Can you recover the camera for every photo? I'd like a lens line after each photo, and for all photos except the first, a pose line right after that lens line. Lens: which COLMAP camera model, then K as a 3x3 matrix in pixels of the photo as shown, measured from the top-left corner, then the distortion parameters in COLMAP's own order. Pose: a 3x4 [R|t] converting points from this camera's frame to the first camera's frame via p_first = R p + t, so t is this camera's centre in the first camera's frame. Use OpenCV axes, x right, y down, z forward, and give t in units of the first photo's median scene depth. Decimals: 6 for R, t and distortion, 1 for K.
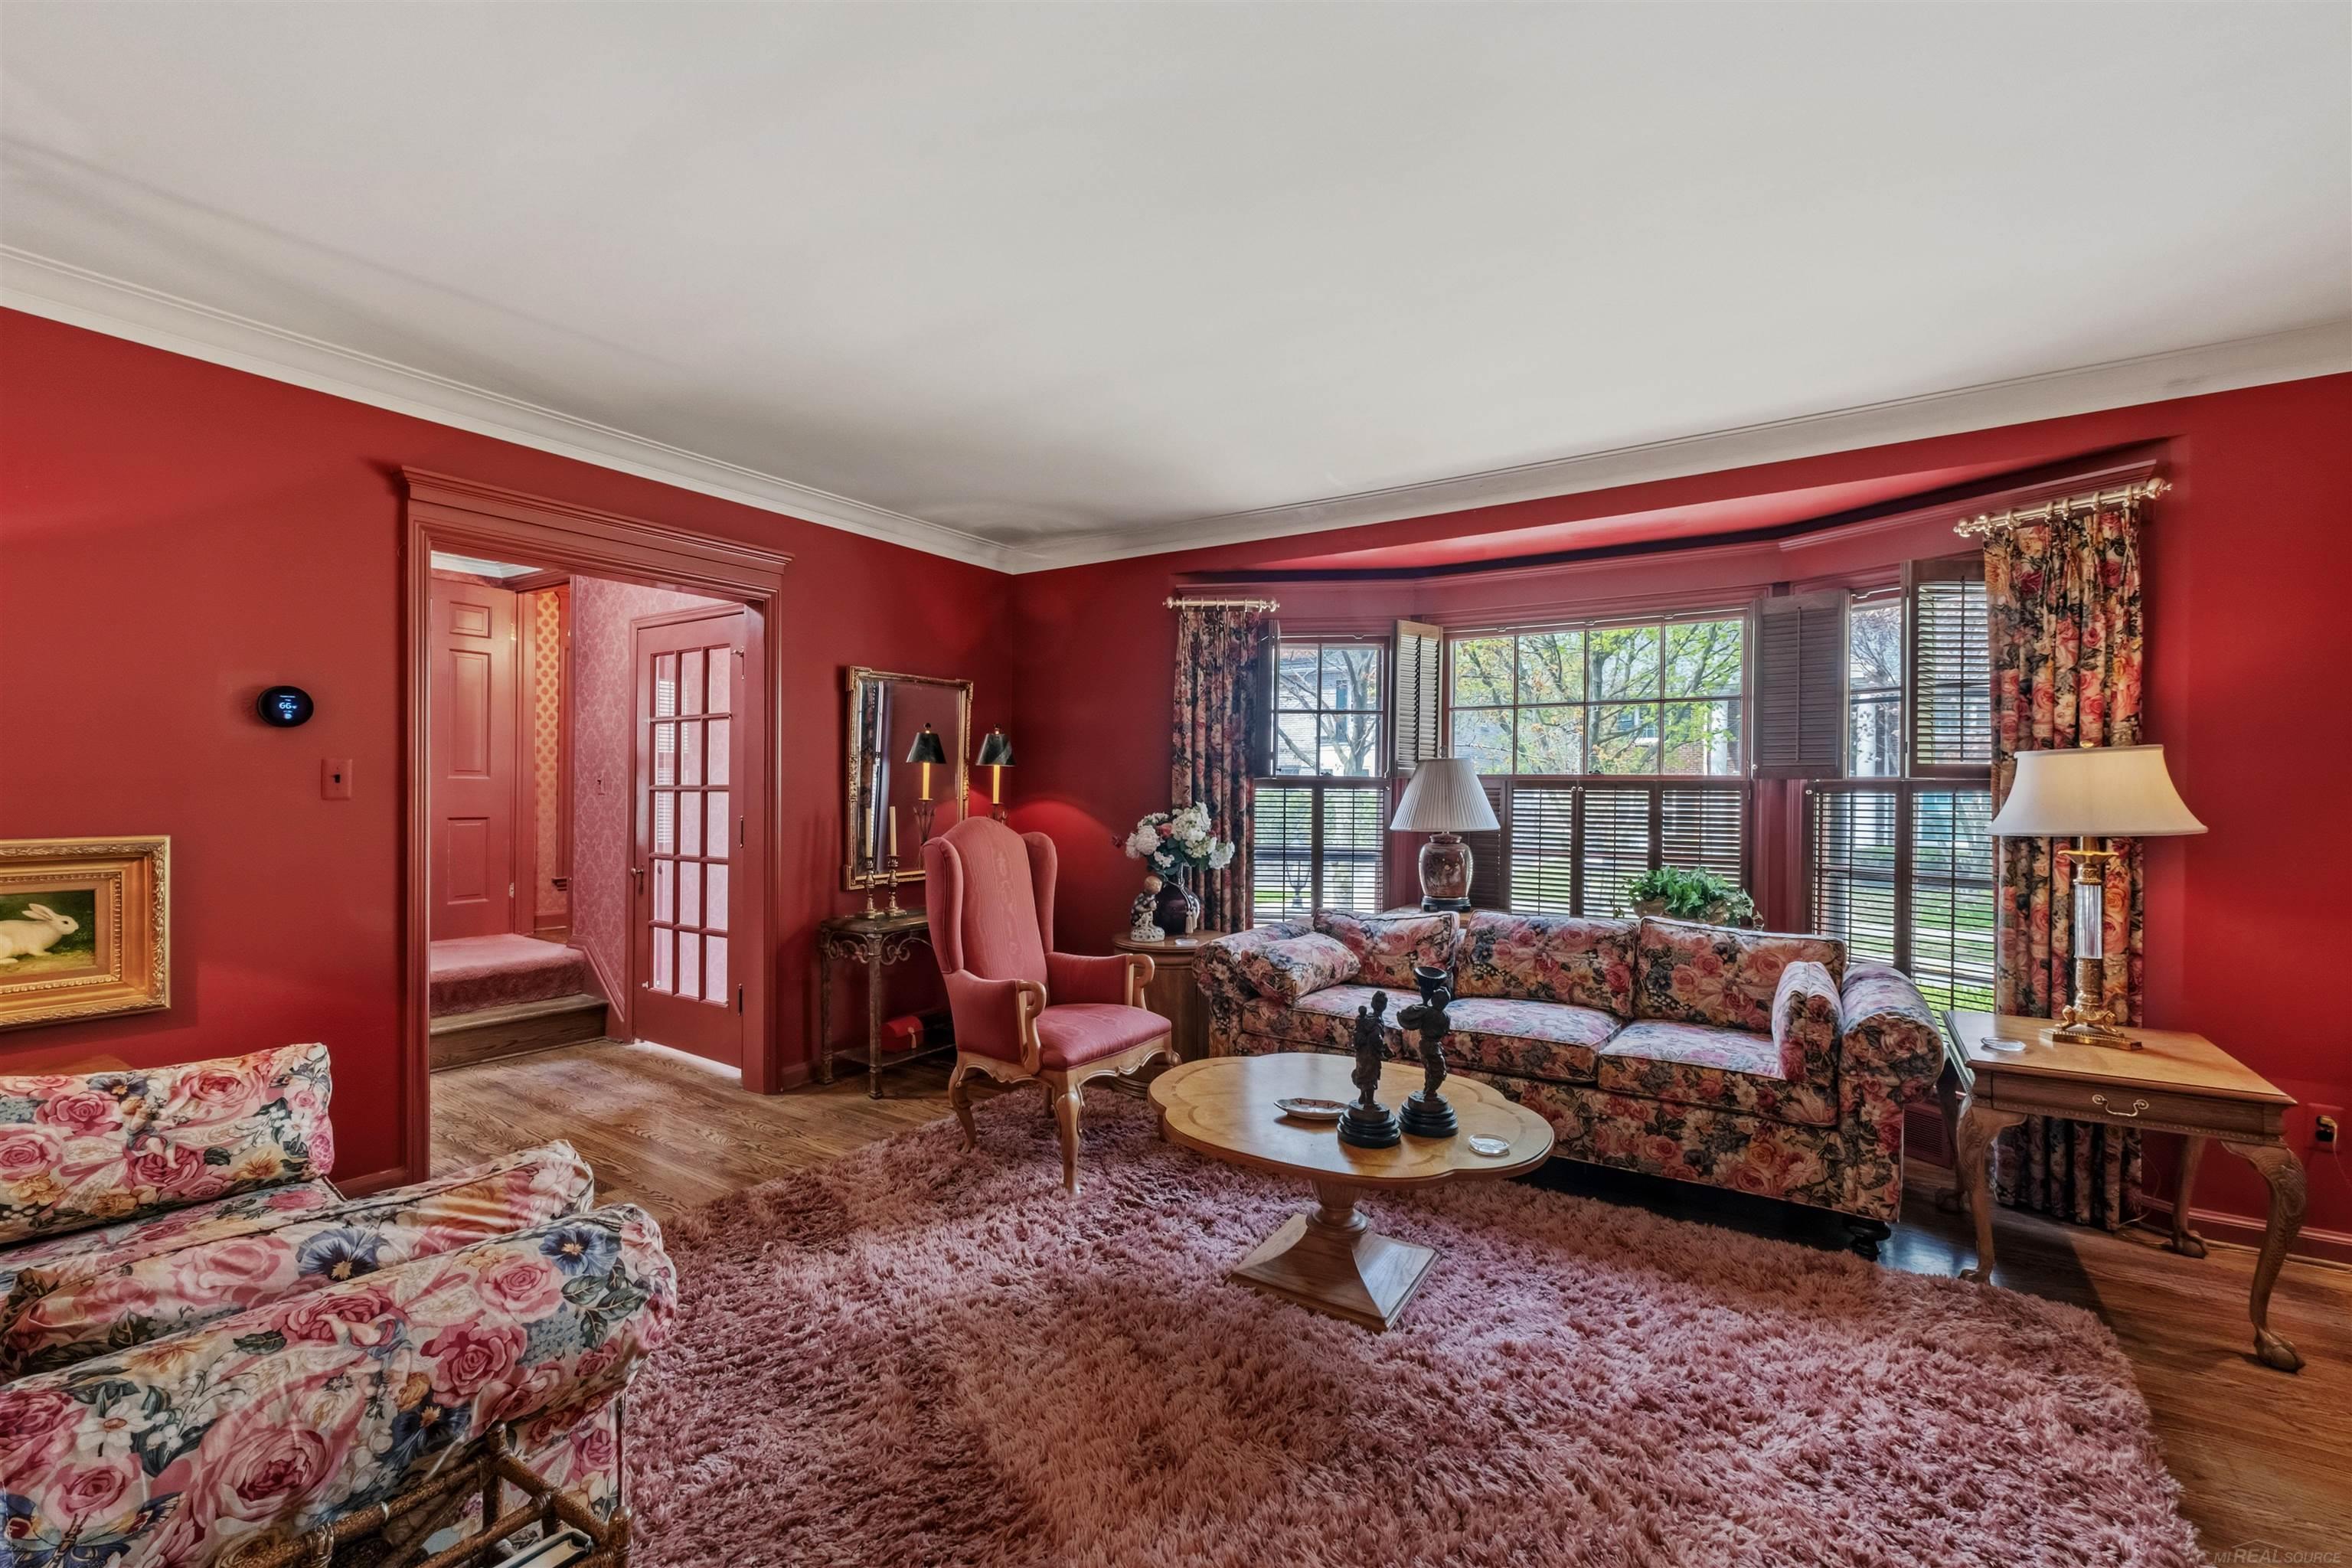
lens RADIAL K [[998.5, 0, 1164.8], [0, 998.5, 786.0], [0, 0, 1]] dist [-0.007516, 0.001723]
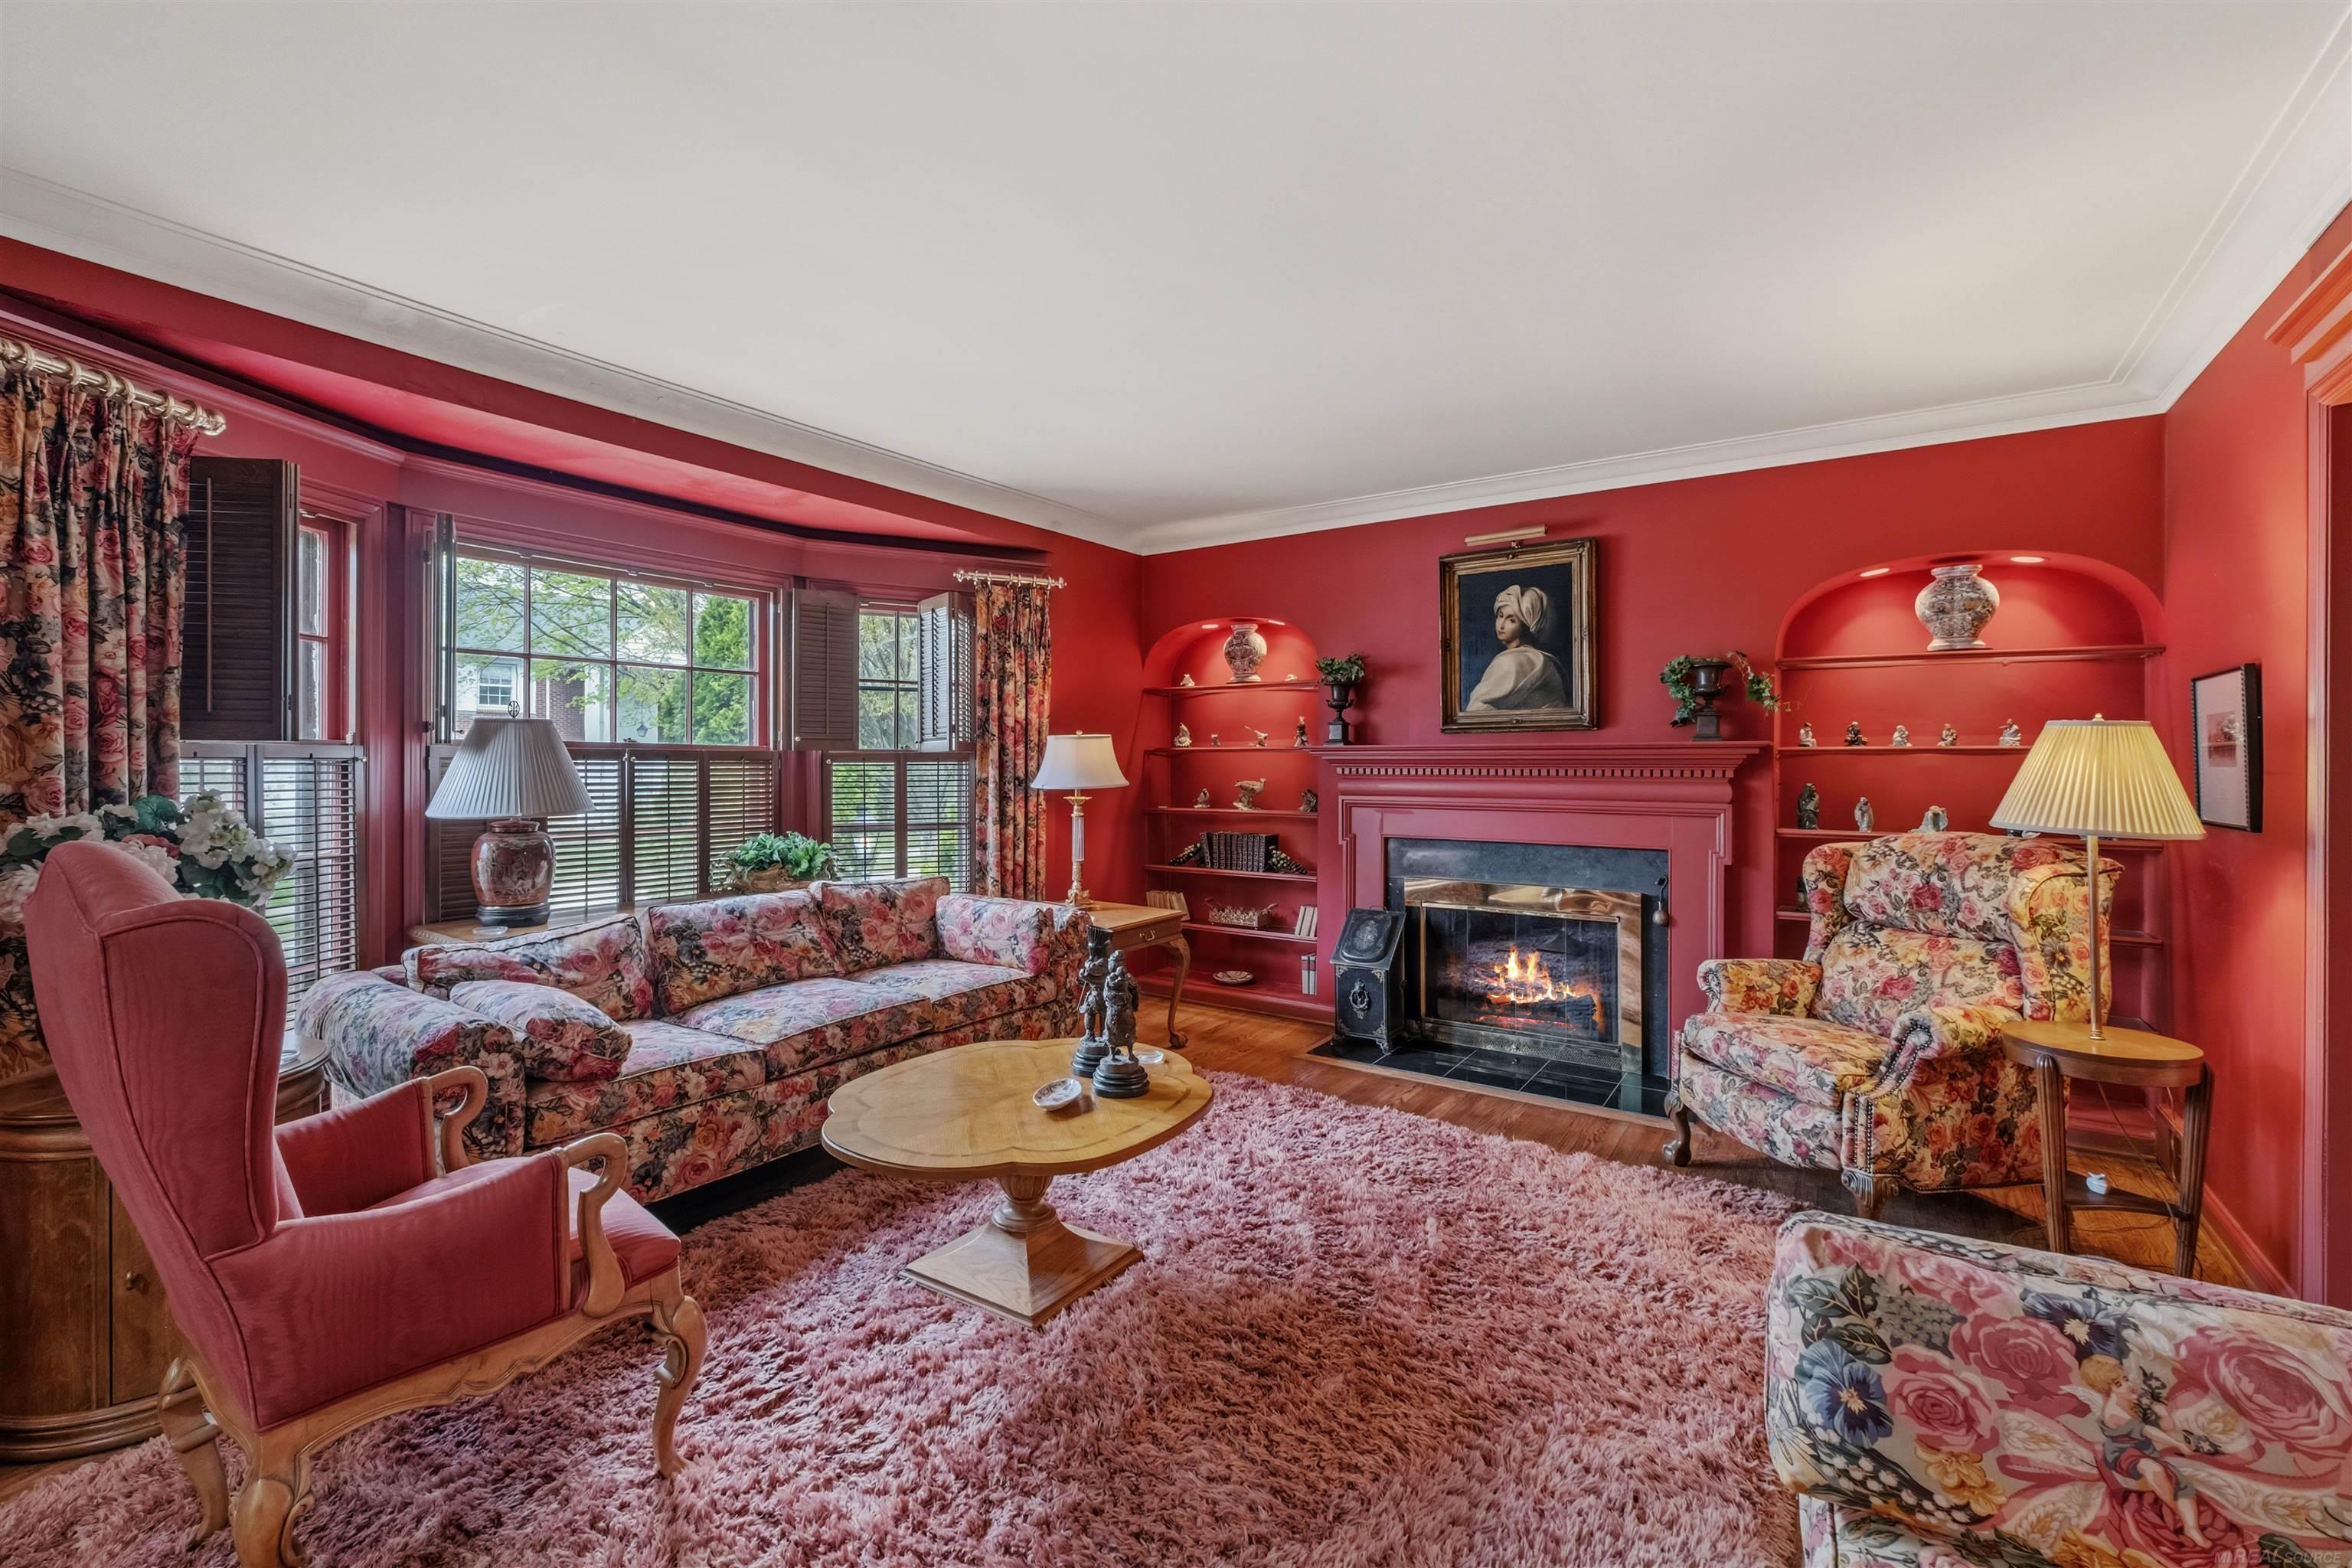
lens RADIAL K [[998.5, 0, 1157.3], [0, 998.5, 775.3], [0, 0, 1]] dist [-0.007516, 0.001723]
pose [[0.024477, -0.020626, 0.999488, -0.649375], [-0.007982, 0.999751, 0.020827, -0.006393], [-0.999669, -0.008488, 0.024306, 0.721055]]
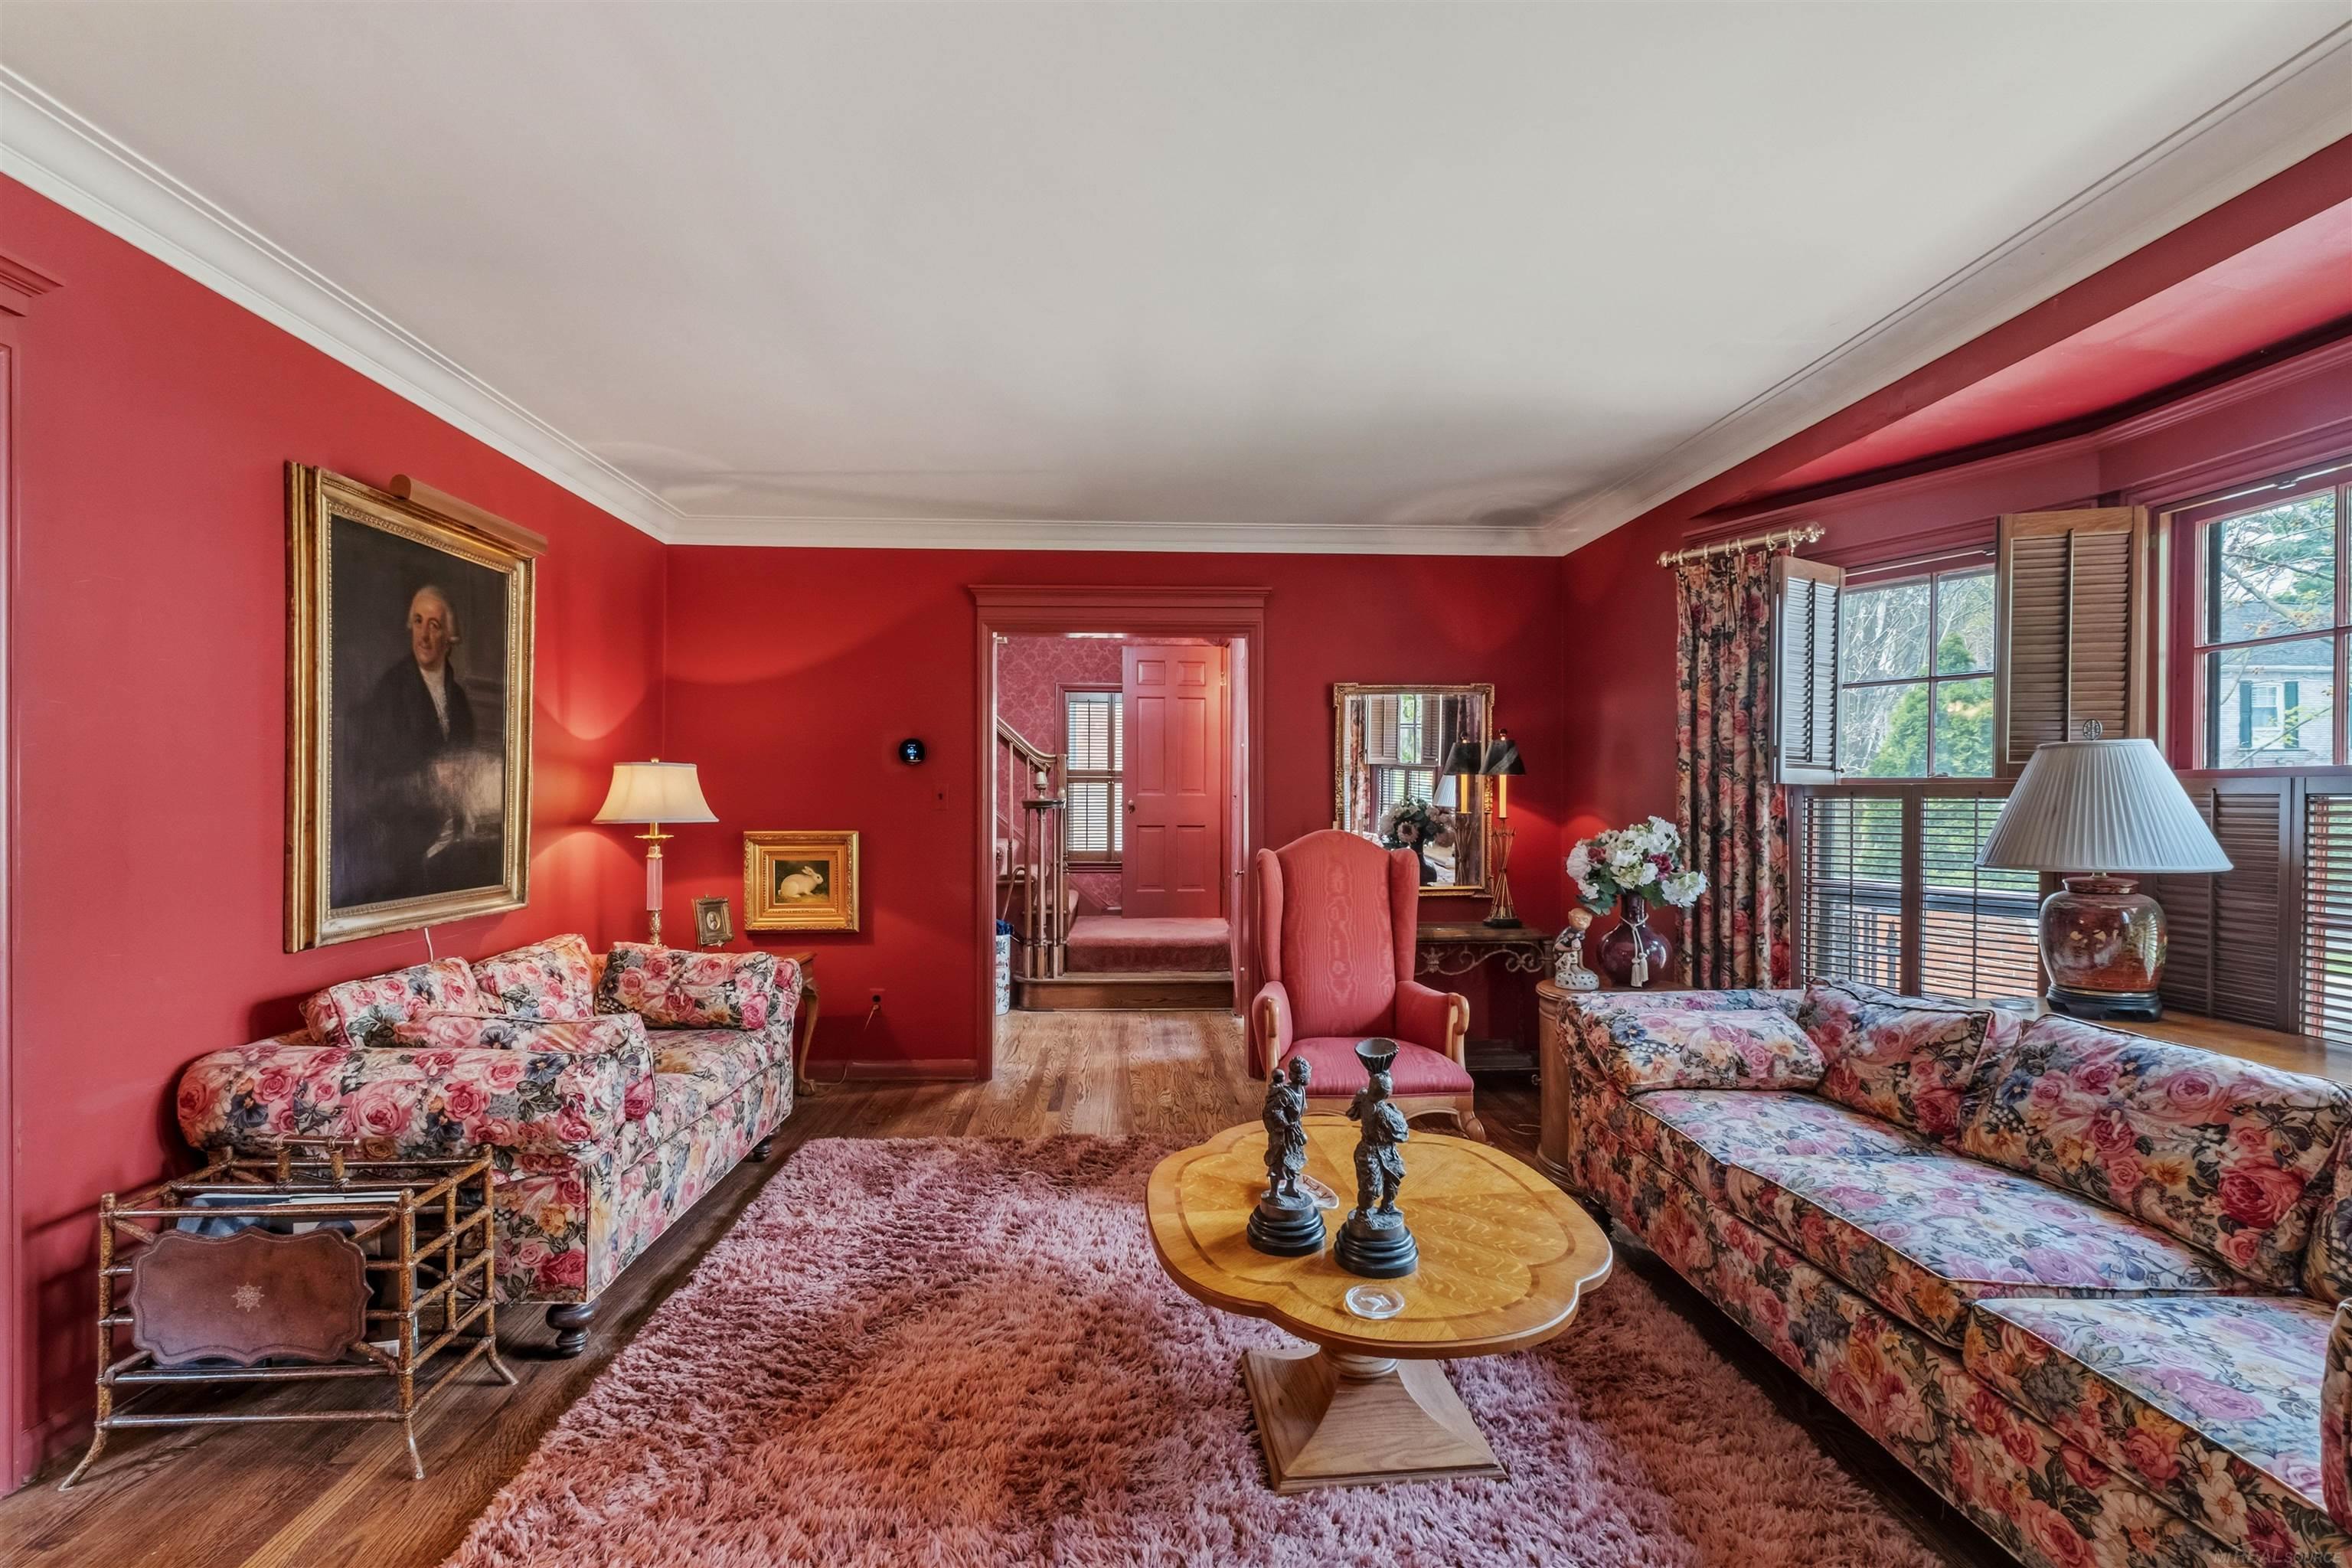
lens RADIAL K [[998.5, 0, 1155.1], [0, 998.5, 792.8], [0, 0, 1]] dist [-0.007516, 0.001723]
pose [[0.592560, -0.011958, -0.805437, 0.600314], [0.005852, 0.999927, -0.010540, 0.004950], [0.805505, 0.001532, 0.592587, 0.343722]]
